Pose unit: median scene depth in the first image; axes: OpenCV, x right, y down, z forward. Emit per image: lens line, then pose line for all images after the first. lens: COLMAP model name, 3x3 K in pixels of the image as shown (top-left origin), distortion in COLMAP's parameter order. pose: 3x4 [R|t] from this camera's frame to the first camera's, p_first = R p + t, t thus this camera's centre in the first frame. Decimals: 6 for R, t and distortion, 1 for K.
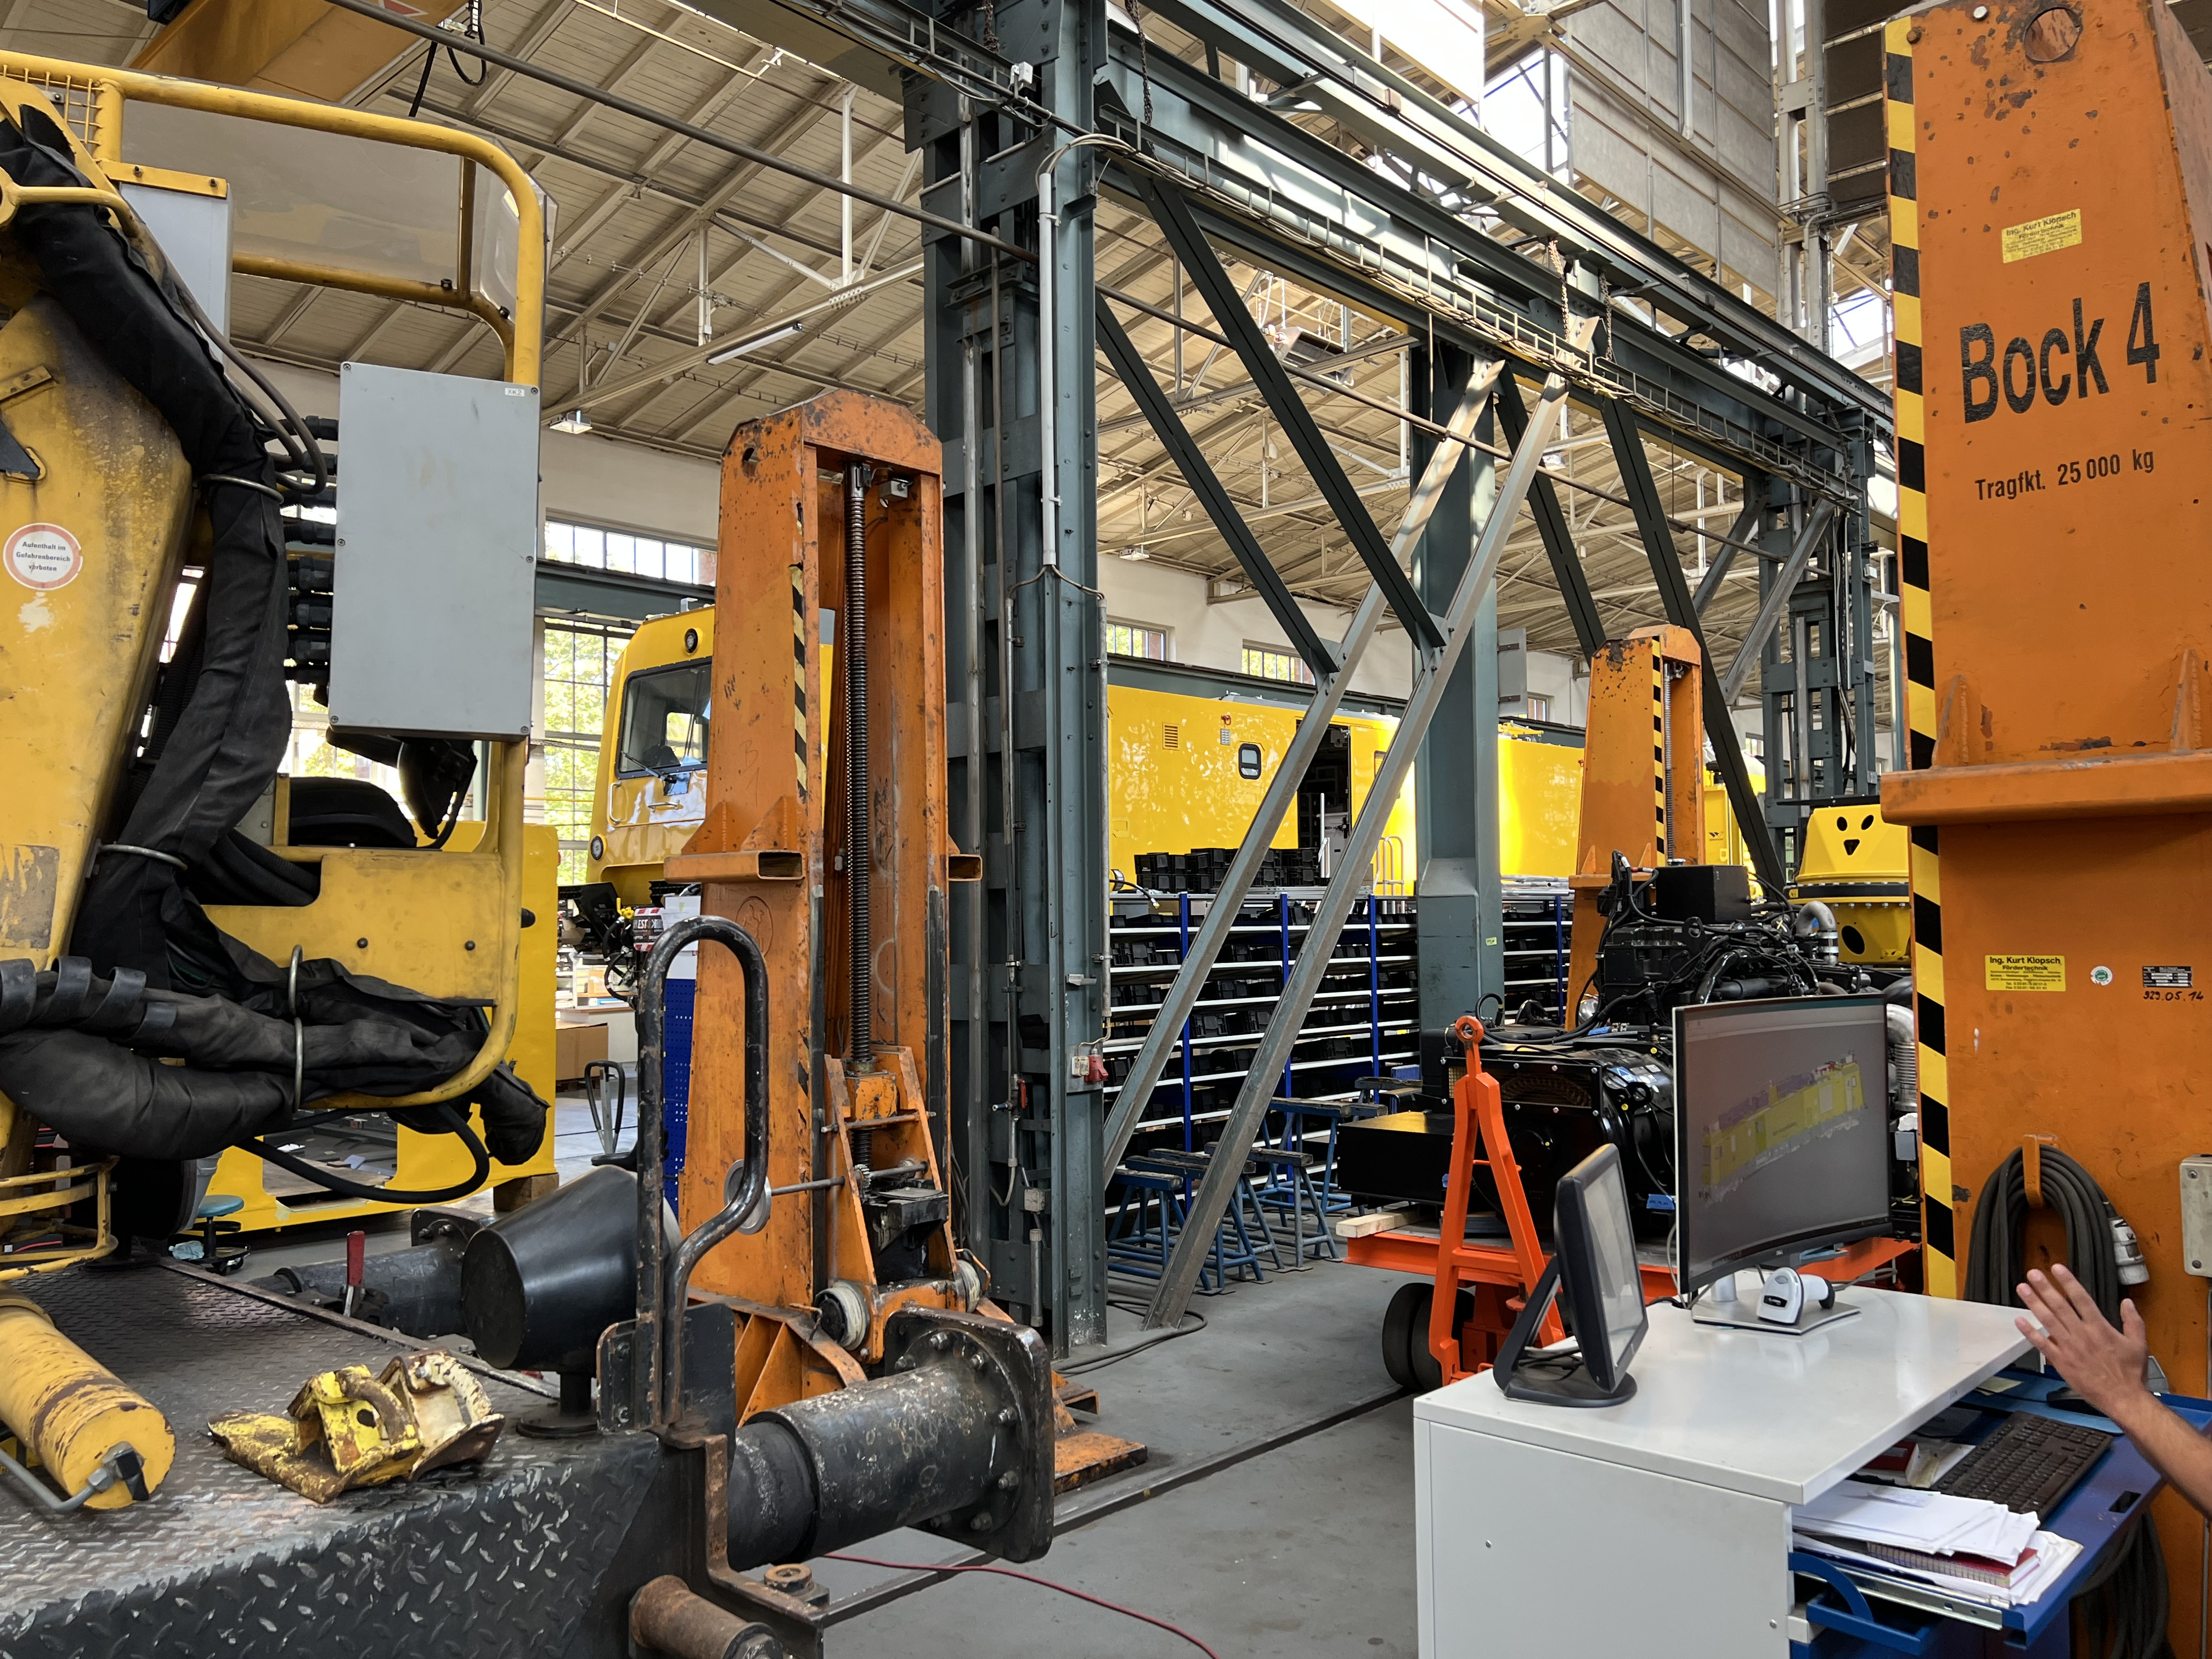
lens RADIAL K [[1686.5, 0, 1167.1], [0, 1686.5, 831.8], [0, 0, 1]] dist [0.065268, -0.073457]
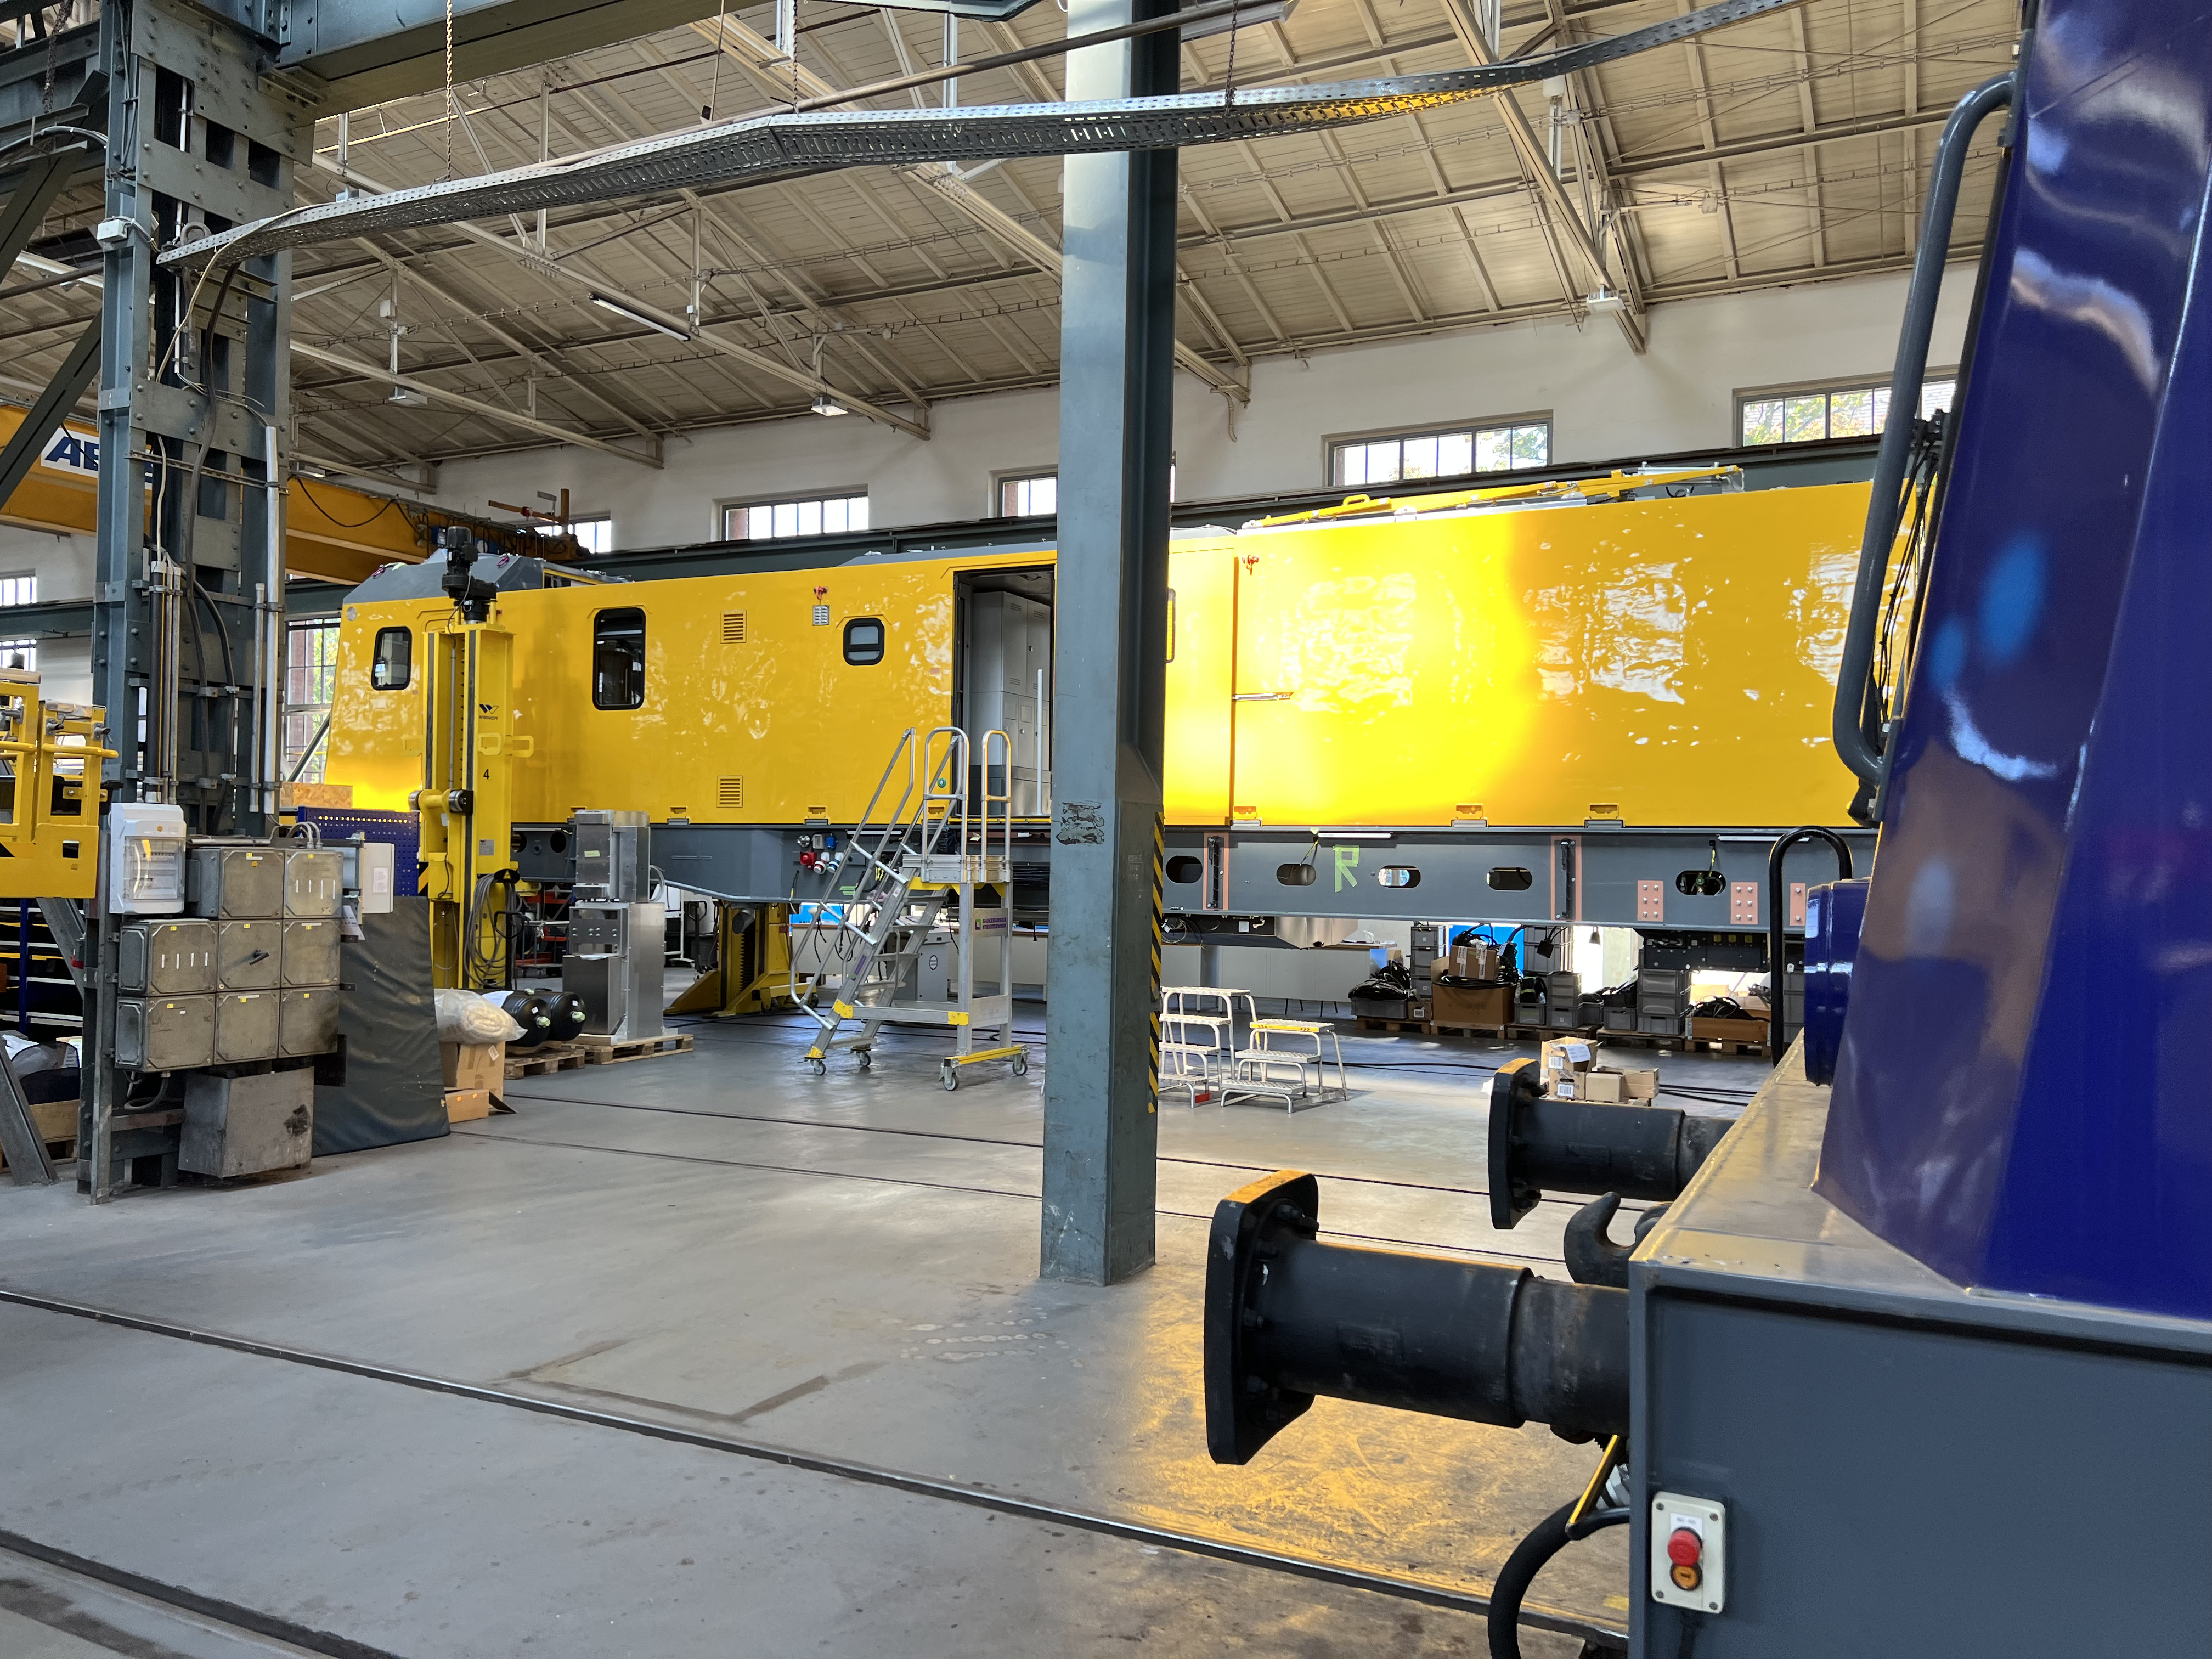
lens RADIAL K [[1627.4, 0, 1139.1], [0, 1627.4, 834.9], [0, 0, 1]] dist [0.054475, -0.055166]
pose [[0.263818, 0.001324, -0.964572, 1.673887], [0.033757, 0.999374, 0.010605, 0.085063], [0.963982, -0.035359, 0.263608, 2.016628]]
